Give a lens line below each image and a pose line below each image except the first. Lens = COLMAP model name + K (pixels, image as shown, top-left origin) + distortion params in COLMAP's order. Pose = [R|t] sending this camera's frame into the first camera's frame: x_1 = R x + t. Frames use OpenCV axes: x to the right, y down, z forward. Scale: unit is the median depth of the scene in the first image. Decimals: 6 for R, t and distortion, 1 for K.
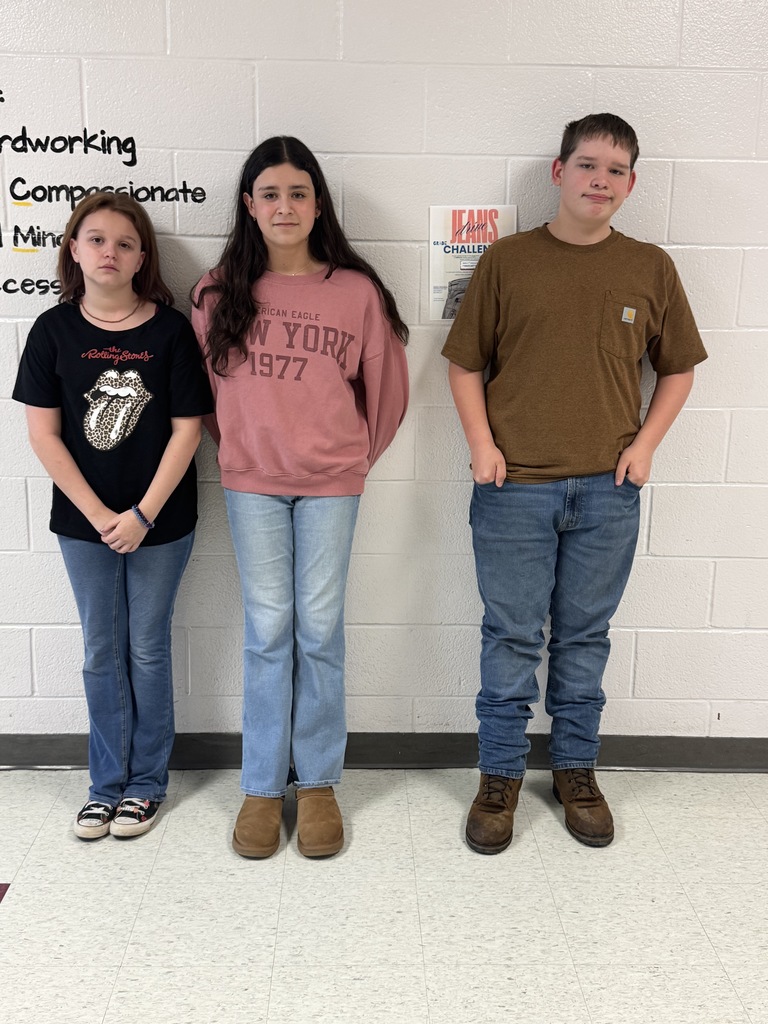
lens RADIAL K [[1125.1, 0, 388.1], [0, 1125.1, 509.5], [0, 0, 1]] dist [0.027889, 0.000000]
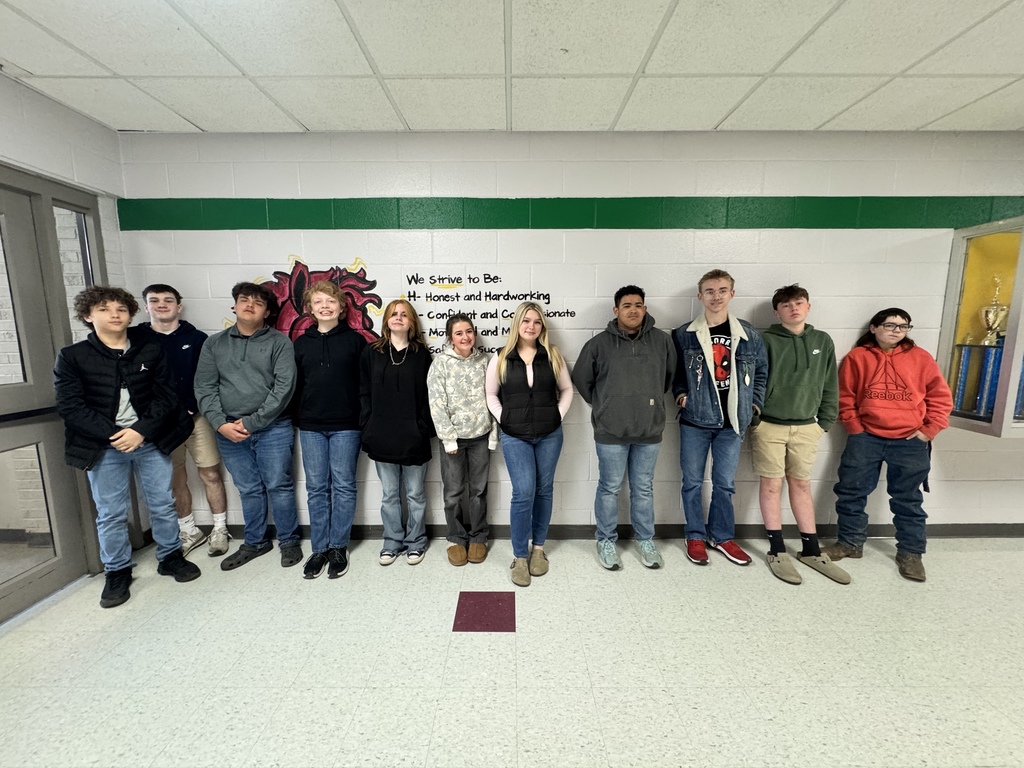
lens RADIAL K [[401.9, 0, 511.3], [0, 401.9, 385.5], [0, 0, 1]] dist [-0.003644, 0.000686]
pose [[0.999347, -0.014974, -0.032890, -0.285314], [0.011835, 0.995535, -0.093650, -0.029991], [0.034145, 0.093199, 0.995062, 0.086660]]
